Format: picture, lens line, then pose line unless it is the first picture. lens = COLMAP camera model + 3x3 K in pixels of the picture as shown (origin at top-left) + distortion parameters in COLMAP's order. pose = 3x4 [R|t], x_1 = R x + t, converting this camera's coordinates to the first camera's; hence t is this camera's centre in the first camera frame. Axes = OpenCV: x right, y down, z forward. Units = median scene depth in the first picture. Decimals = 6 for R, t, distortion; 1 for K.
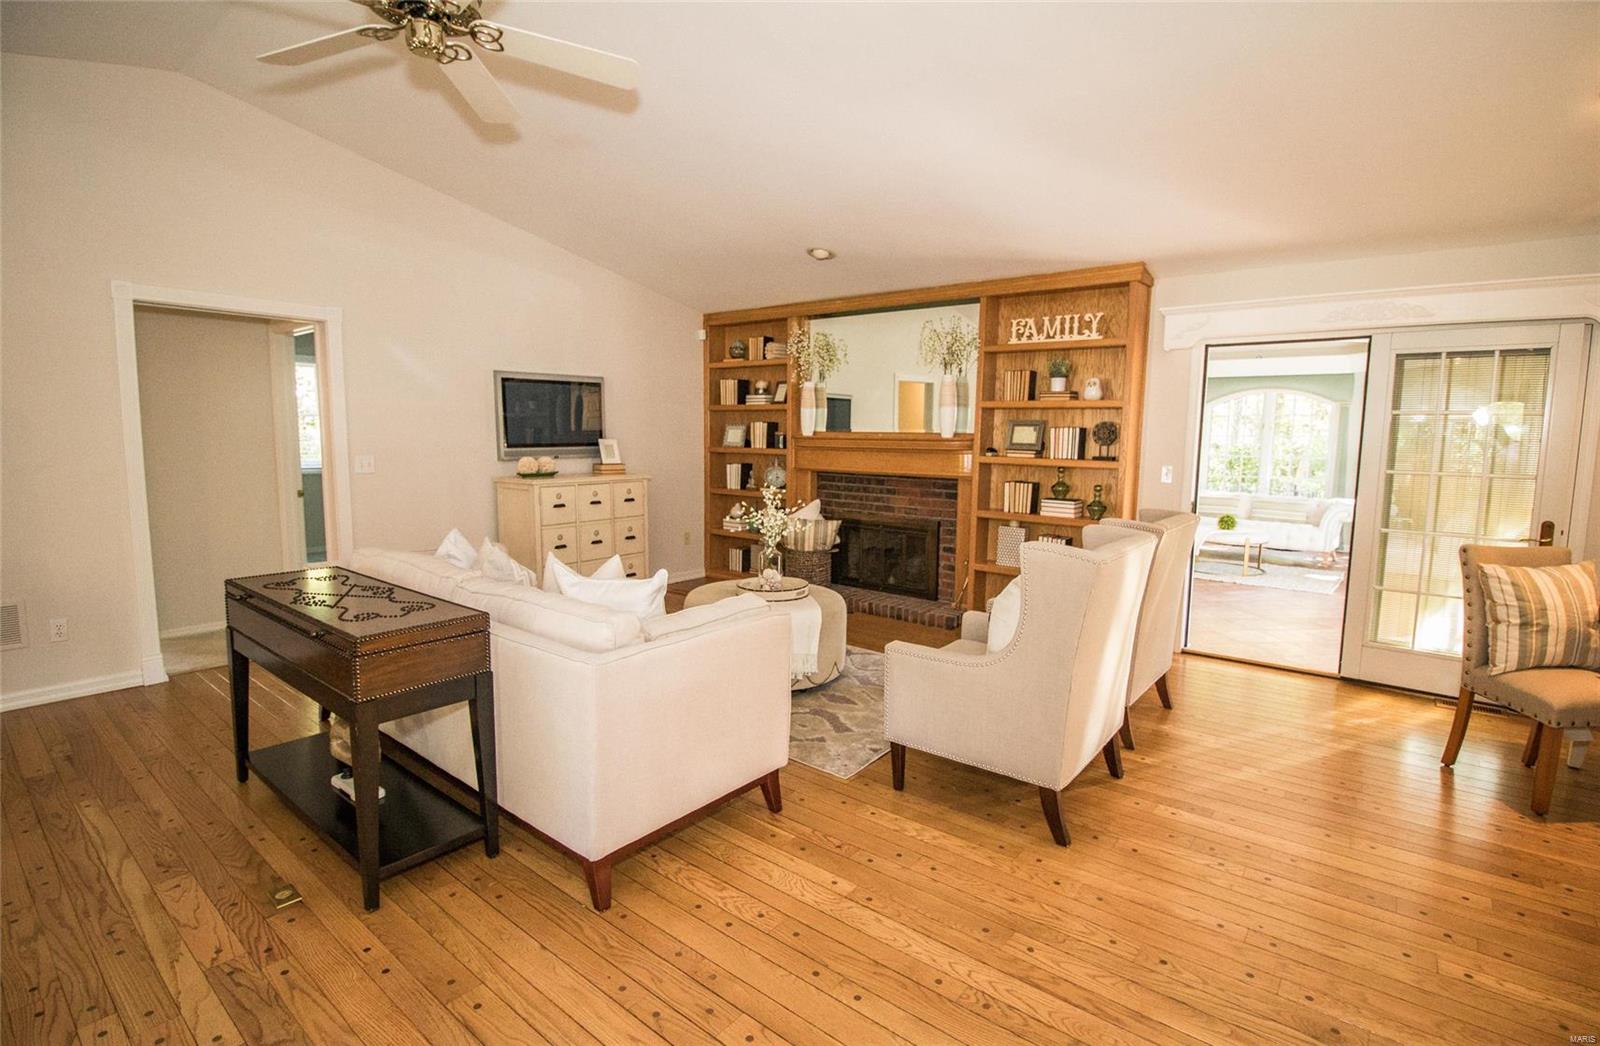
lens RADIAL K [[747.5, 0, 800.0], [0, 747.5, 523.0], [0, 0, 1]] dist [0.000455, -0.000307]
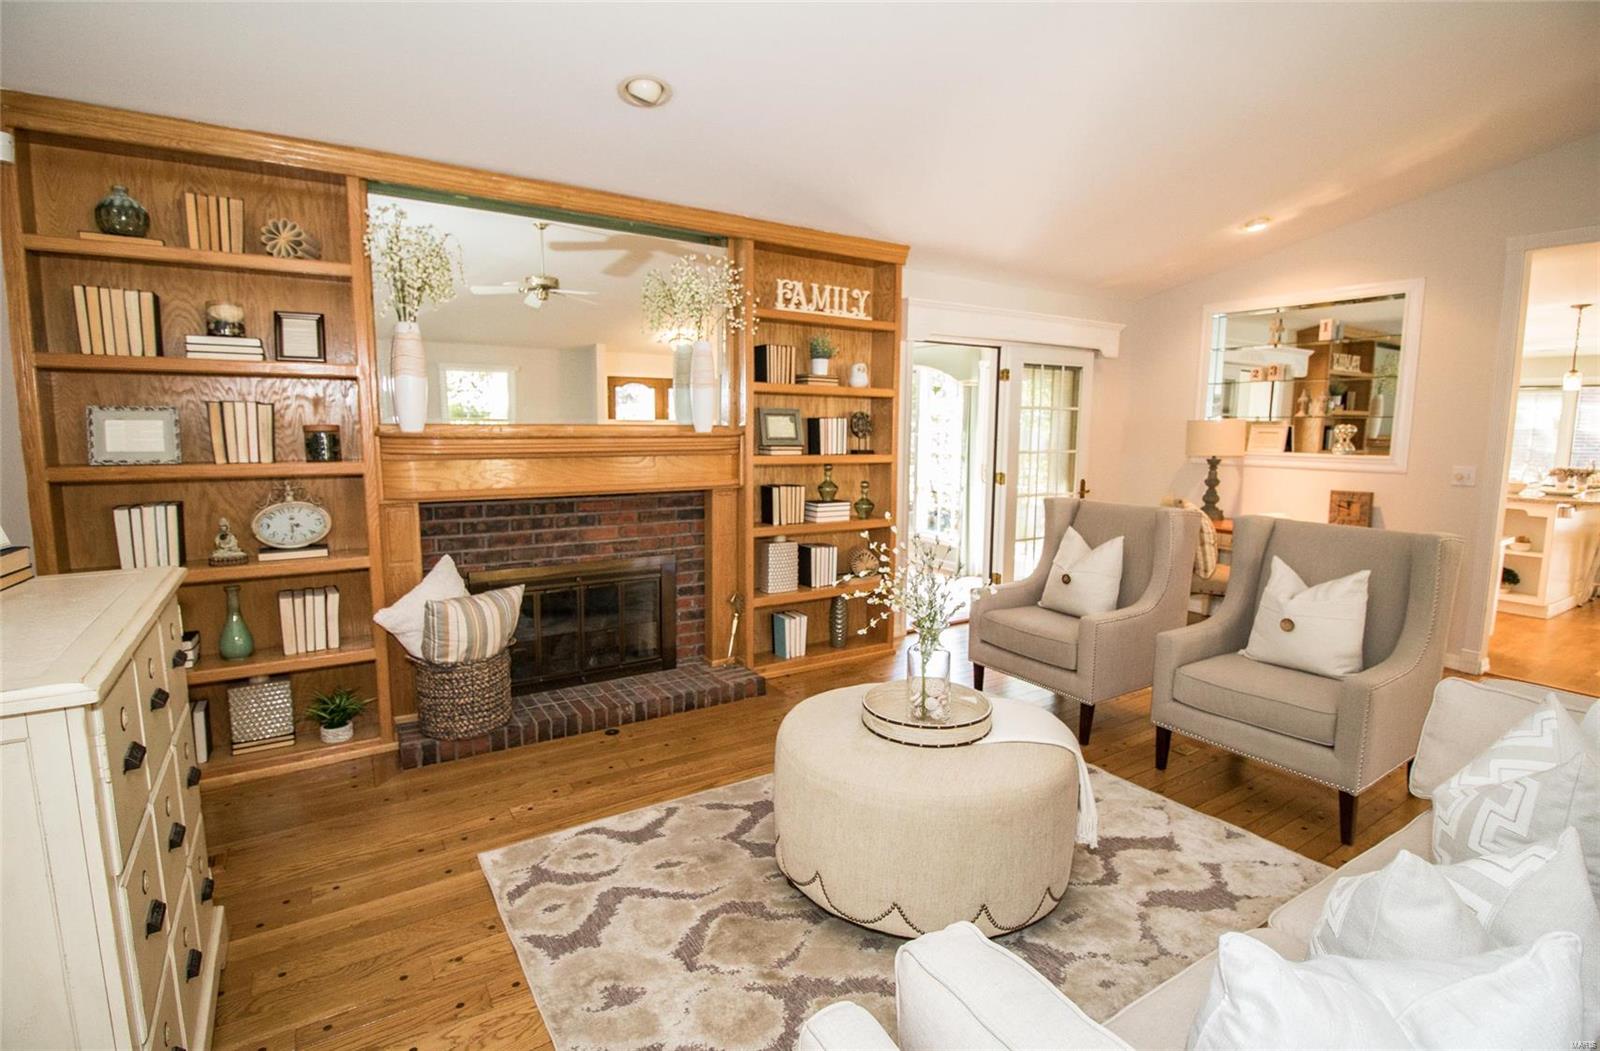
lens RADIAL K [[765.7, 0, 800.0], [0, 765.7, 525.5], [0, 0, 1]] dist [0.000309, -0.000086]
pose [[0.305870, -0.134103, 0.942582, -0.474793], [0.112220, 0.988207, 0.104178, -0.094963], [-0.945437, 0.073911, 0.317312, 0.715185]]
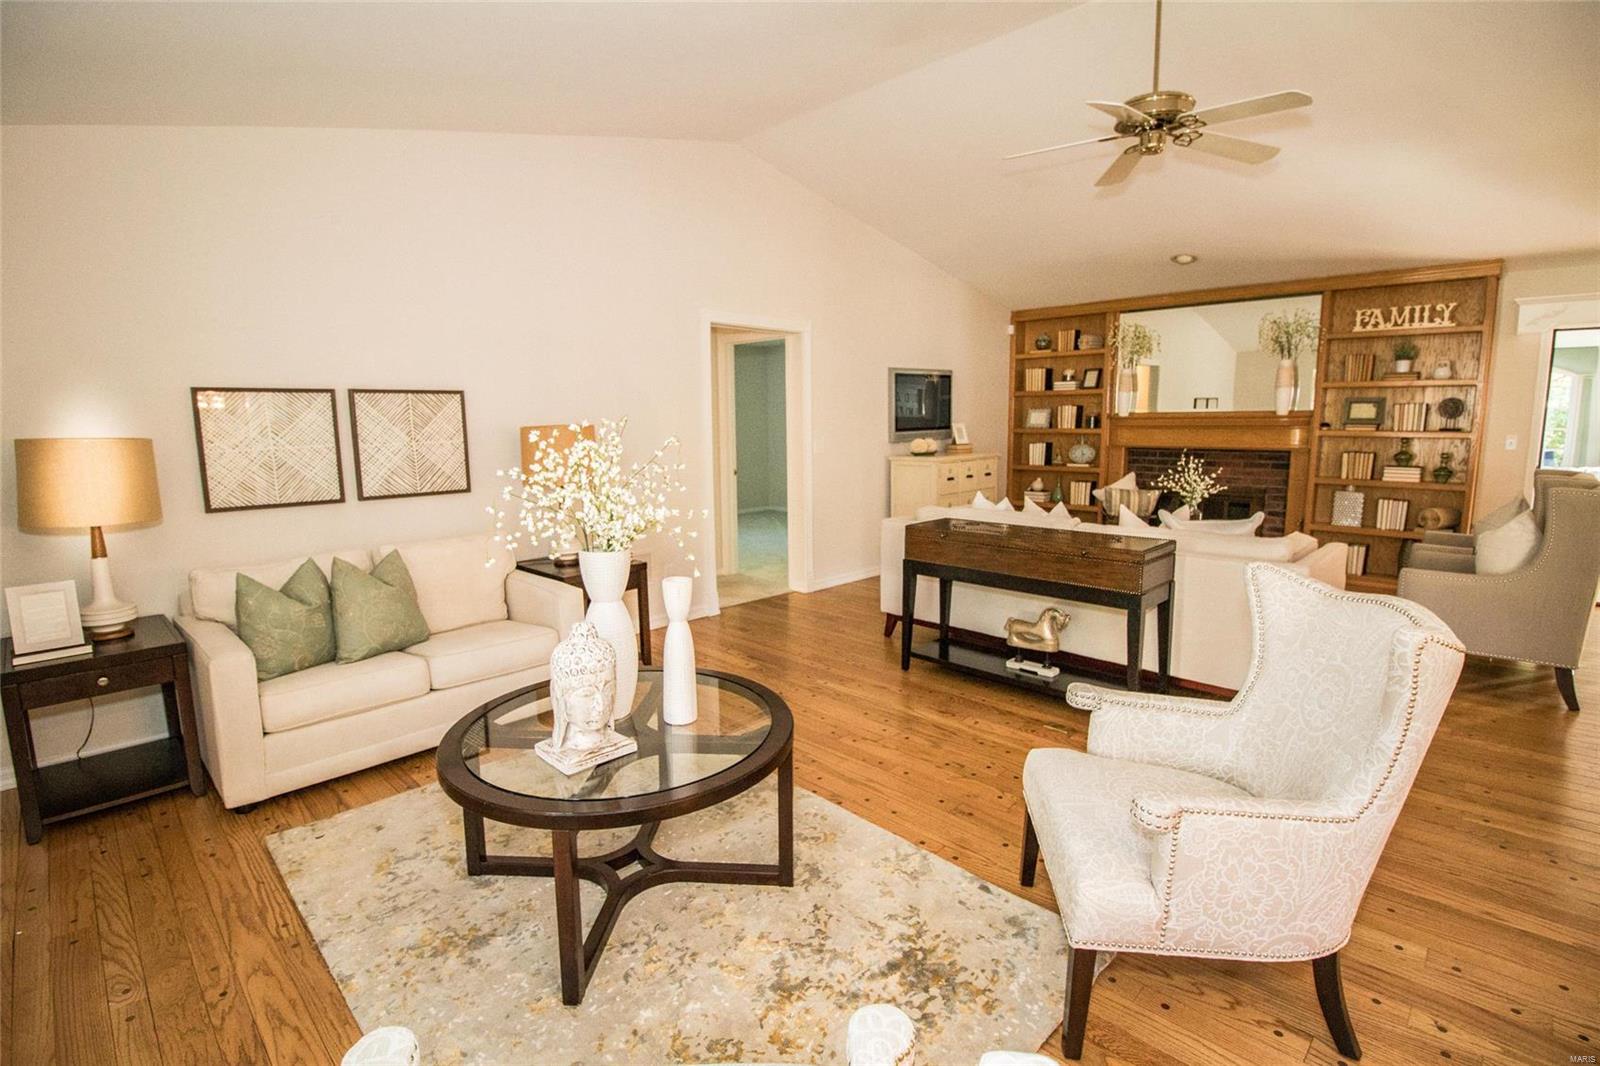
lens RADIAL K [[750.2, 0, 800.0], [0, 750.2, 533.0], [0, 0, 1]] dist [-0.018034, -0.000588]
pose [[0.995326, -0.008987, -0.096148, -0.443878], [0.011834, 0.999507, 0.029082, 0.025869], [0.095840, -0.030084, 0.994942, -0.217662]]
